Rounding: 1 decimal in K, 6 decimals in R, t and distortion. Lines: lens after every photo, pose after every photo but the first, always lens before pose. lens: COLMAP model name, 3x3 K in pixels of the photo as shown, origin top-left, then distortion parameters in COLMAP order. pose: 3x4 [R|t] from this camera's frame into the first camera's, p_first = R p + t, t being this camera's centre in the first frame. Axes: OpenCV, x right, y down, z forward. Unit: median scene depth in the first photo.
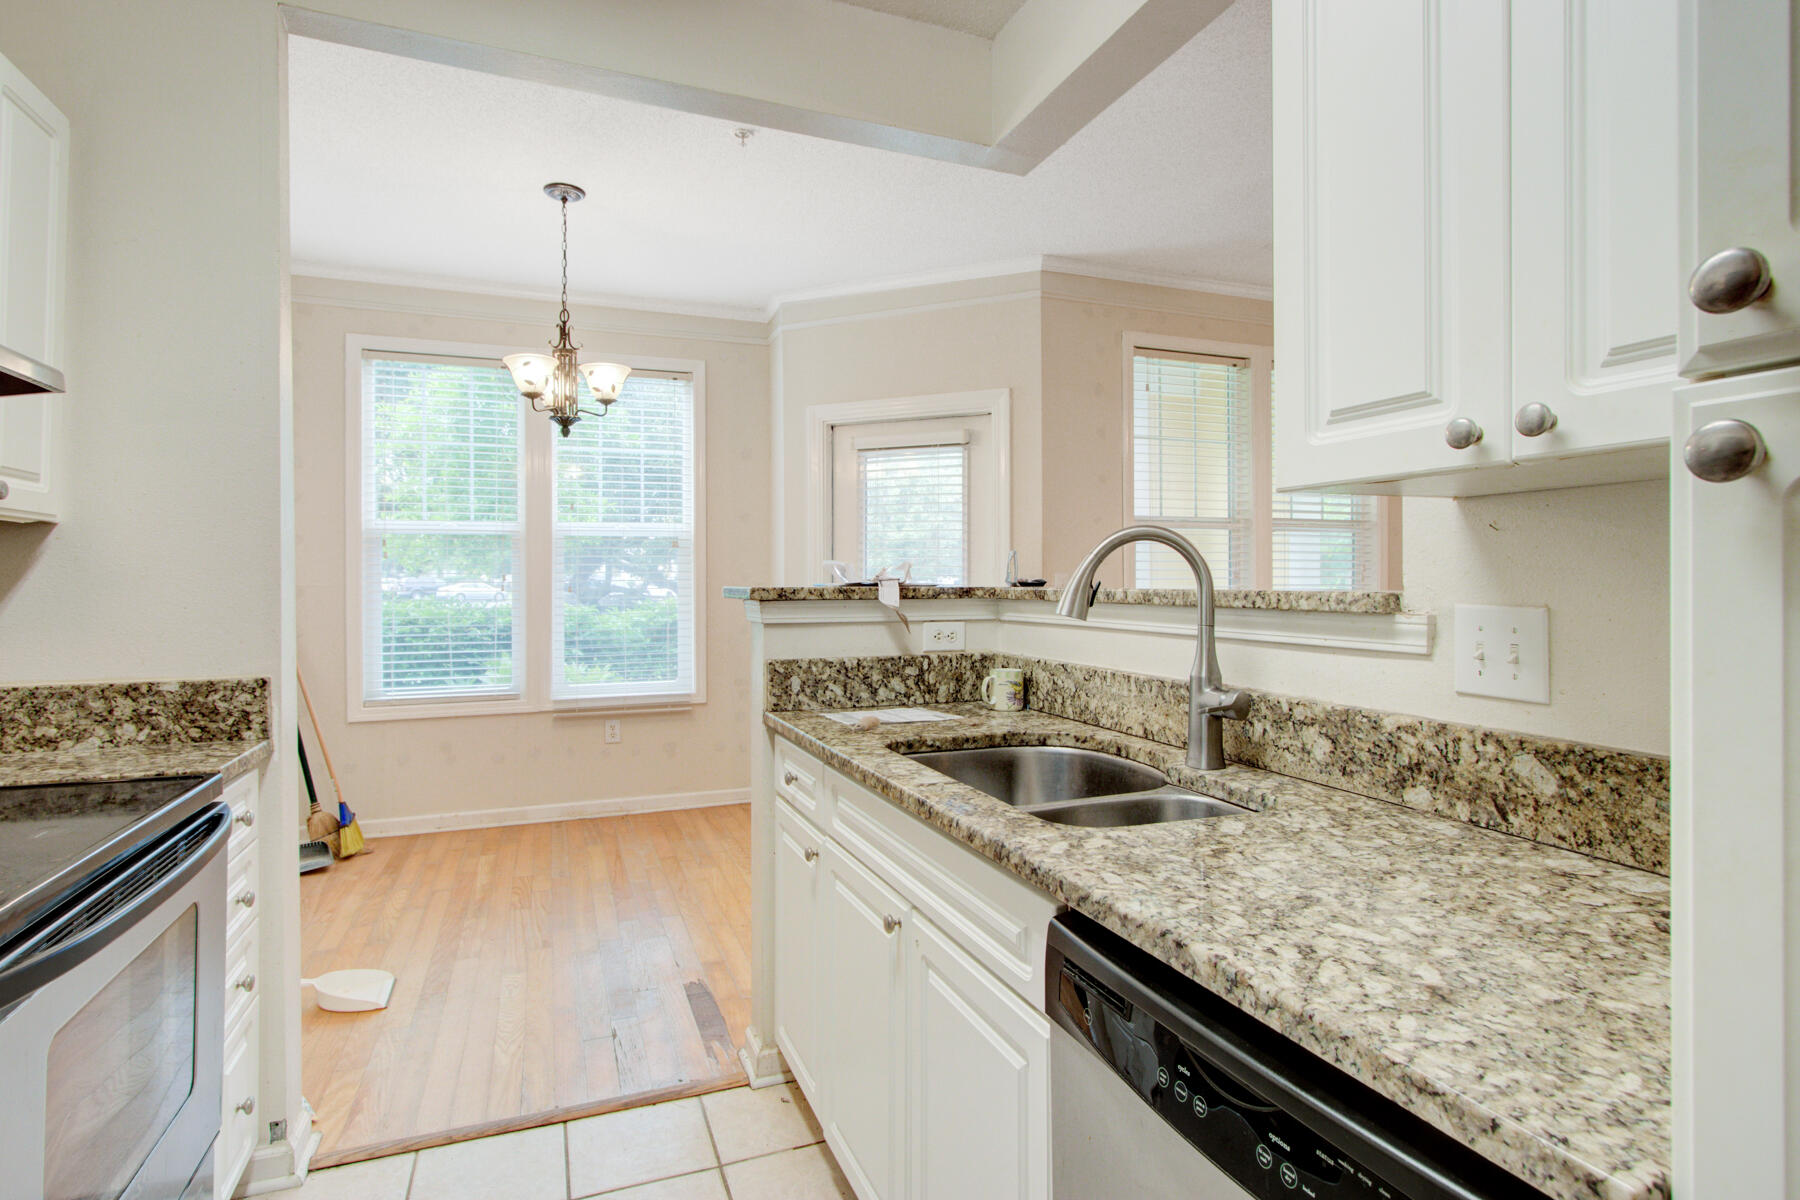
lens RADIAL K [[950.2, 0, 890.6], [0, 950.2, 565.0], [0, 0, 1]] dist [0.000803, 0.017372]
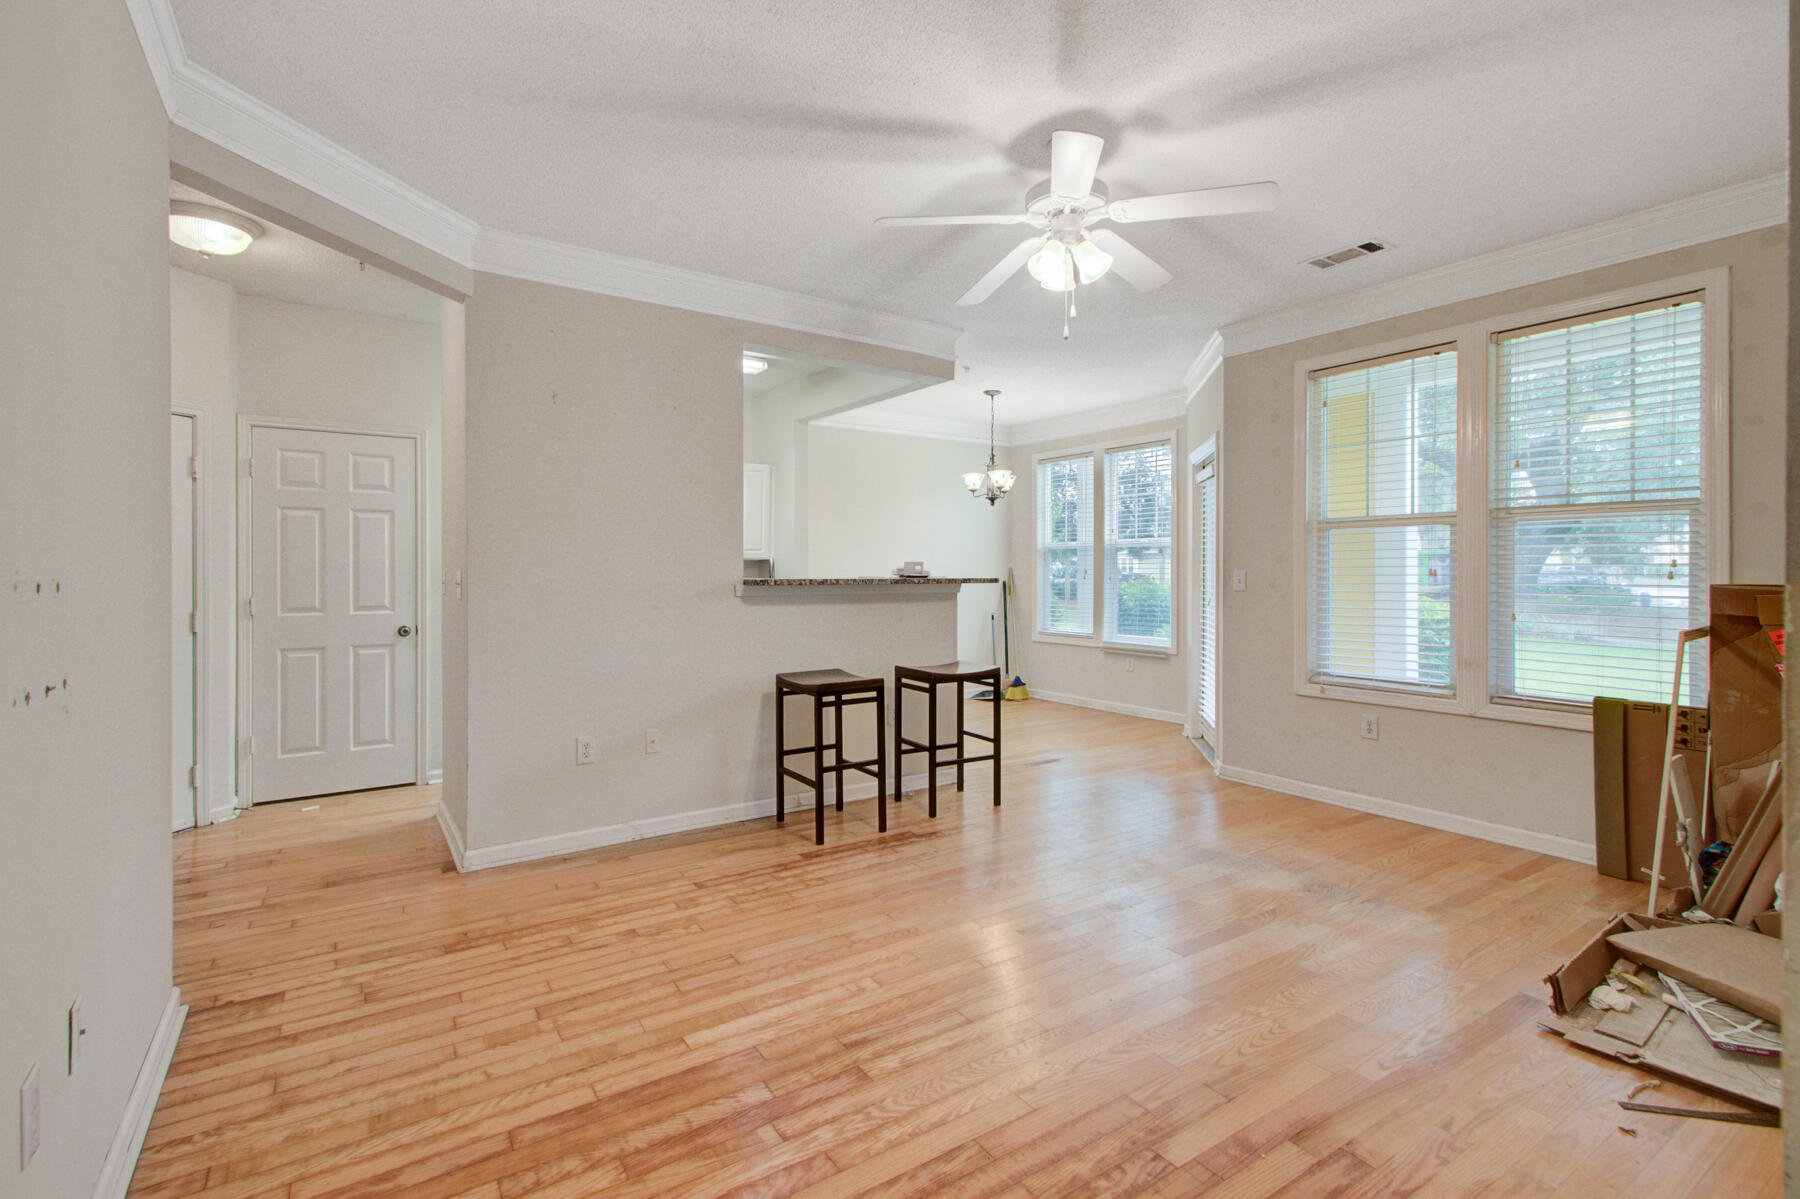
lens RADIAL K [[838.0, 0, 899.6], [0, 838.0, 569.8], [0, 0, 1]] dist [0.000217, 0.000146]
pose [[0.238212, -0.002352, -0.971210, 2.404871], [0.008246, 0.999966, -0.000399, 0.011779], [0.971178, -0.007914, 0.238223, 0.579046]]
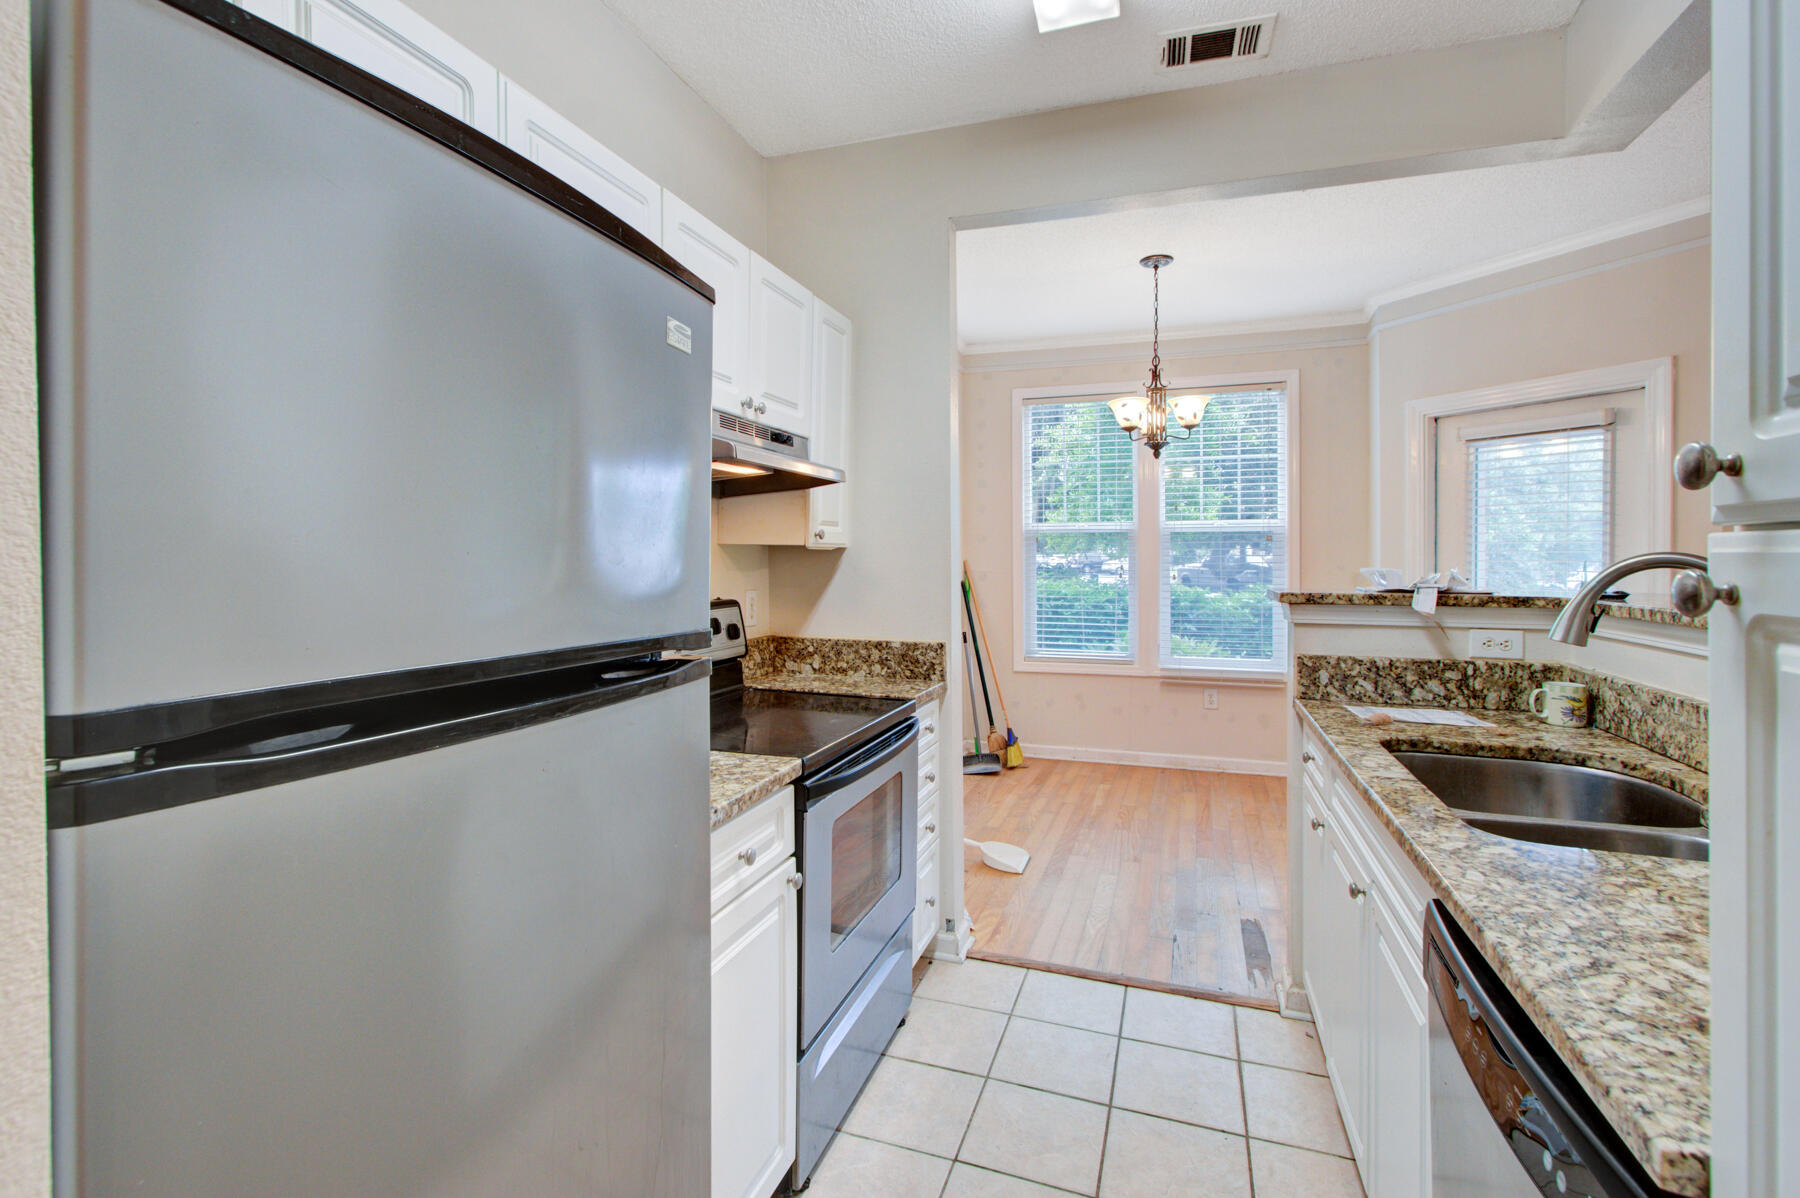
lens RADIAL K [[836.1, 0, 896.4], [0, 836.1, 549.3], [0, 0, 1]] dist [0.038331, 0.000370]
pose [[0.776110, -0.004266, -0.630584, 0.144251], [0.007414, 0.999970, 0.002361, -0.035407], [0.630554, -0.006507, 0.776118, -0.116013]]
